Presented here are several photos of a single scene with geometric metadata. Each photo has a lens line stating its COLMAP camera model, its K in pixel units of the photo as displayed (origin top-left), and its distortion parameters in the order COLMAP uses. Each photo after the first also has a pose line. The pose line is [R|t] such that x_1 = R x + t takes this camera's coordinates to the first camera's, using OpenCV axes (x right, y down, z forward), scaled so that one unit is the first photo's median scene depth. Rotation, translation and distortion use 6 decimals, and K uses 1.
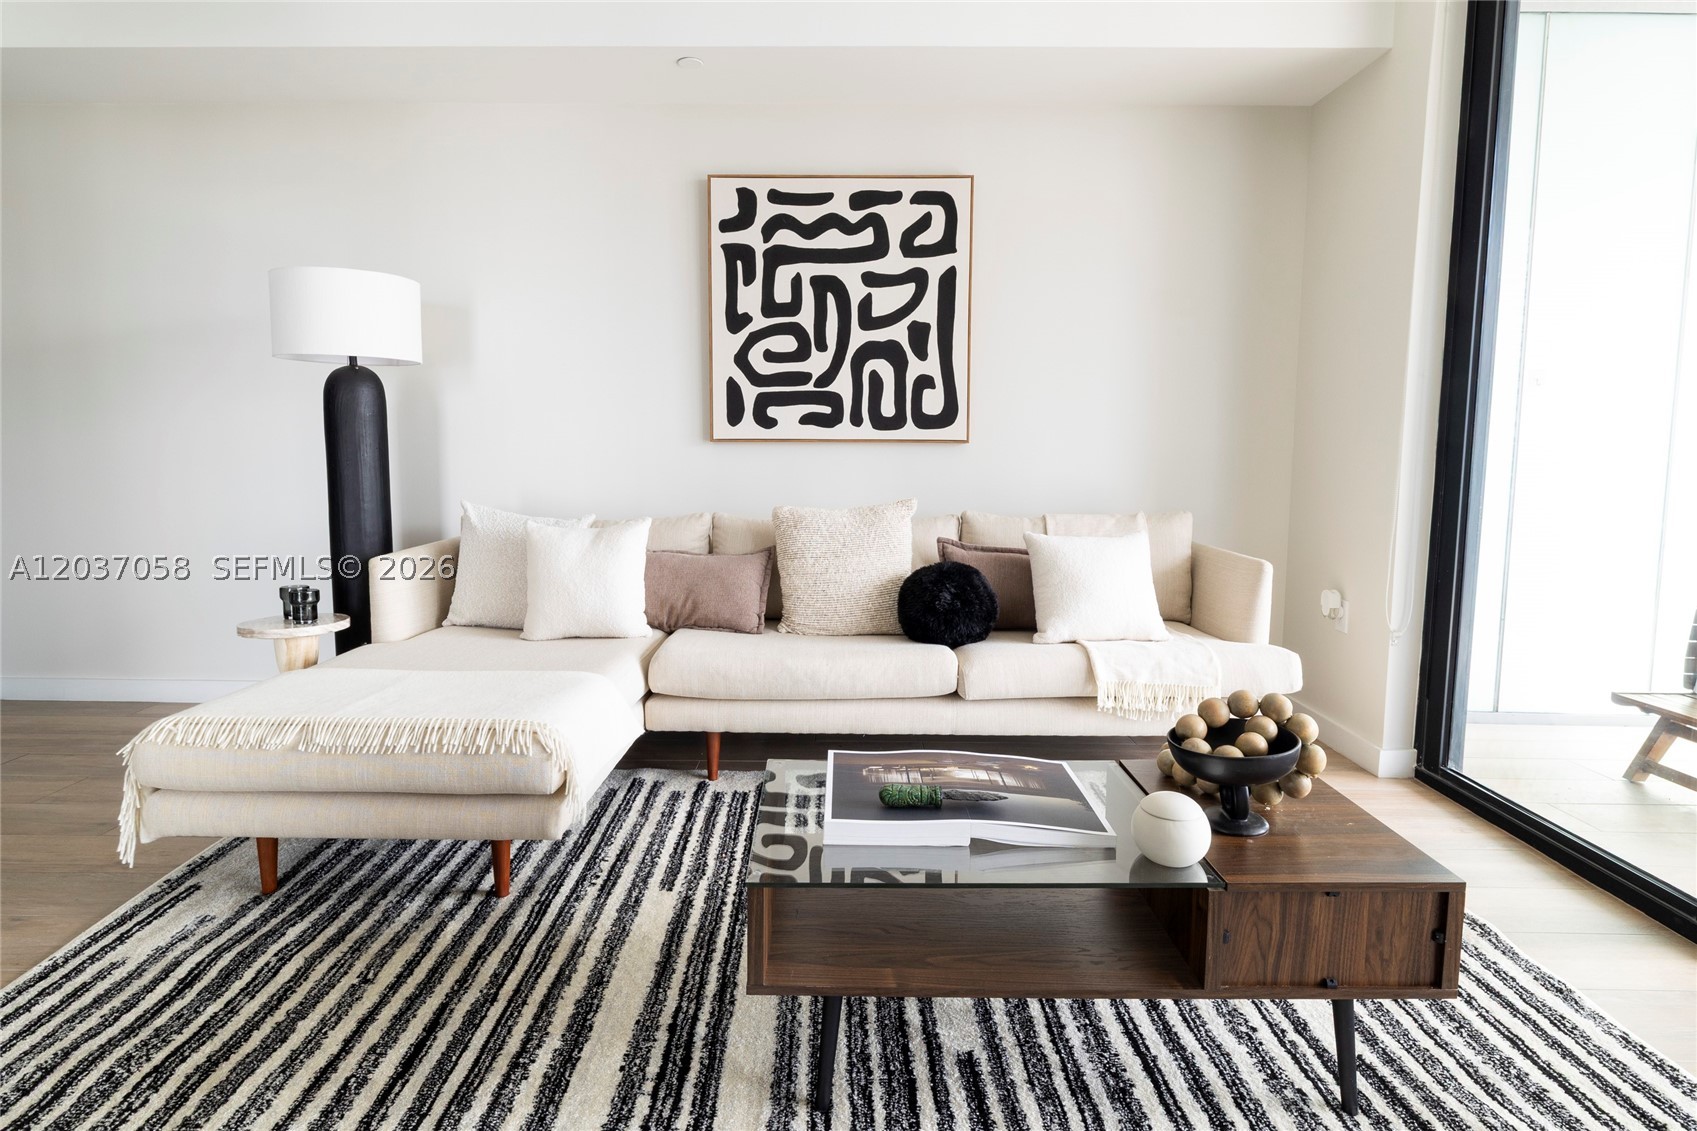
lens RADIAL K [[885.1, 0, 842.3], [0, 885.1, 528.2], [0, 0, 1]] dist [-0.001835, -0.000066]
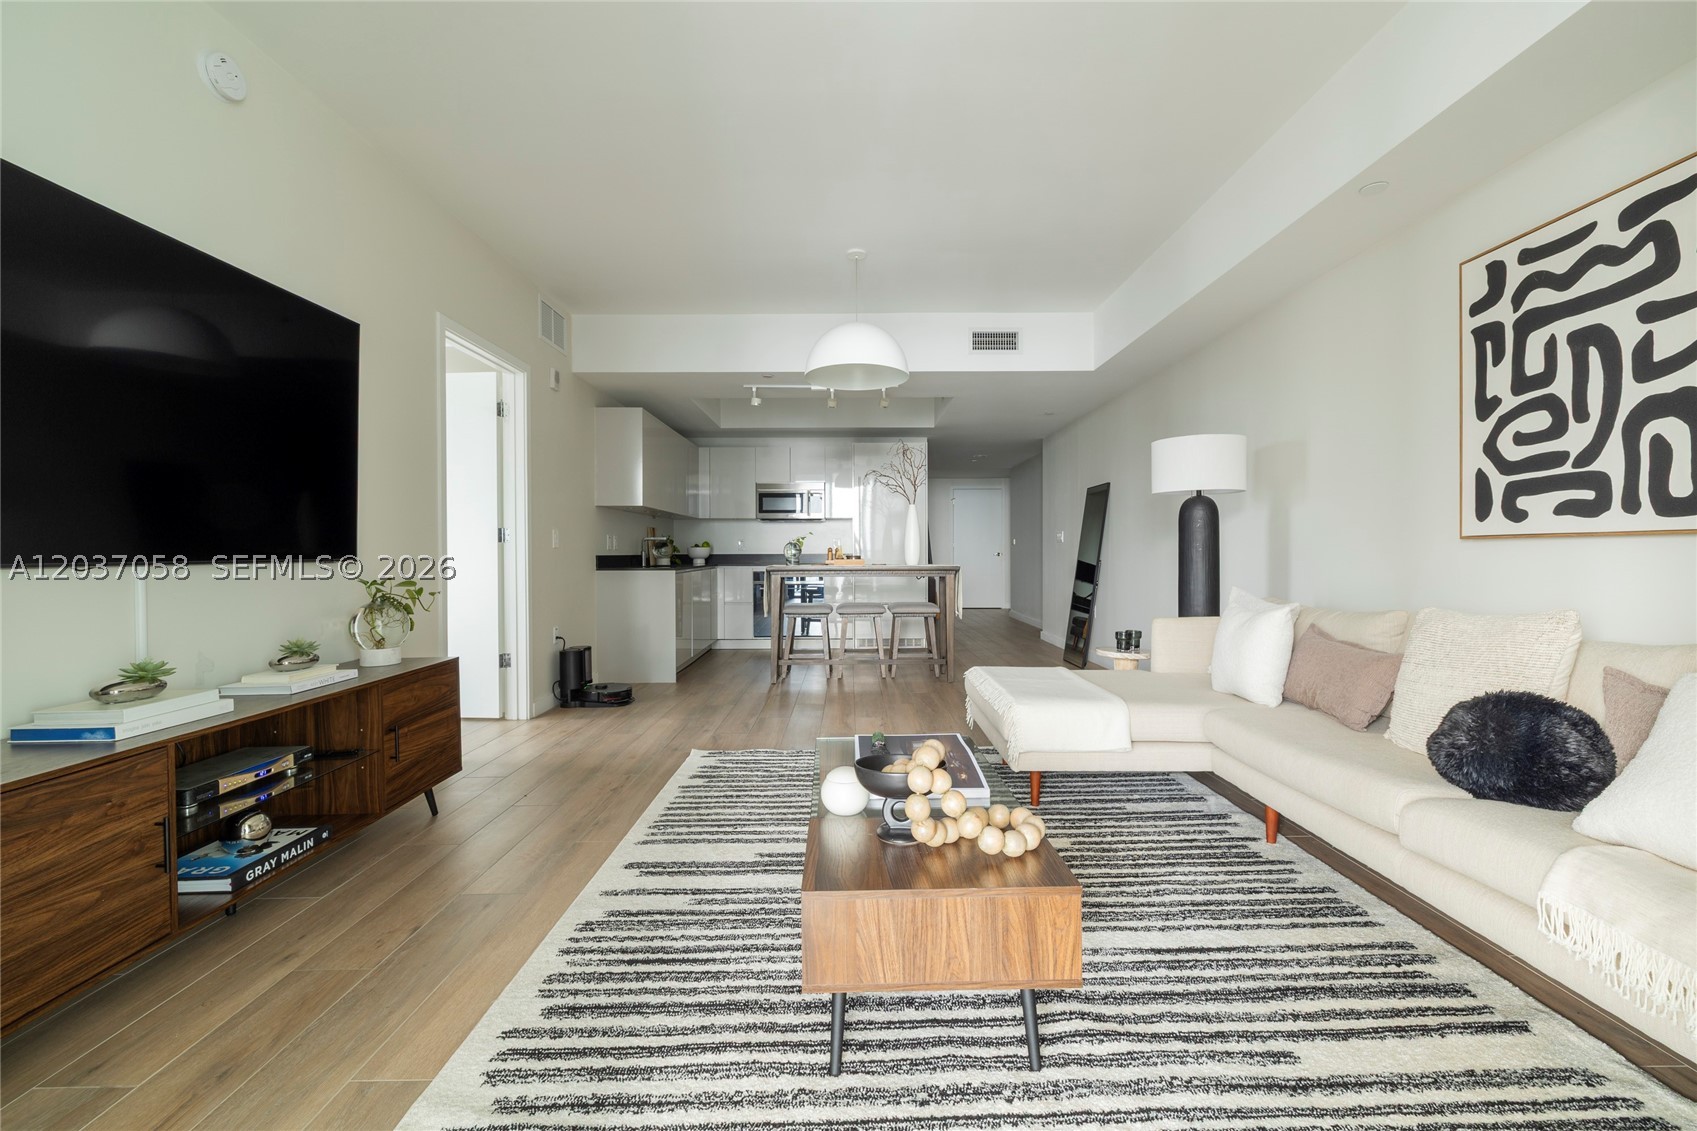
lens RADIAL K [[714.7, 0, 851.7], [0, 714.7, 559.7], [0, 0, 1]] dist [0.001697, 0.000100]
pose [[0.019999, 0.003522, -0.999794, 0.607867], [-0.087378, 0.996174, 0.001761, -0.021211], [0.995974, 0.087324, 0.020230, 0.348149]]
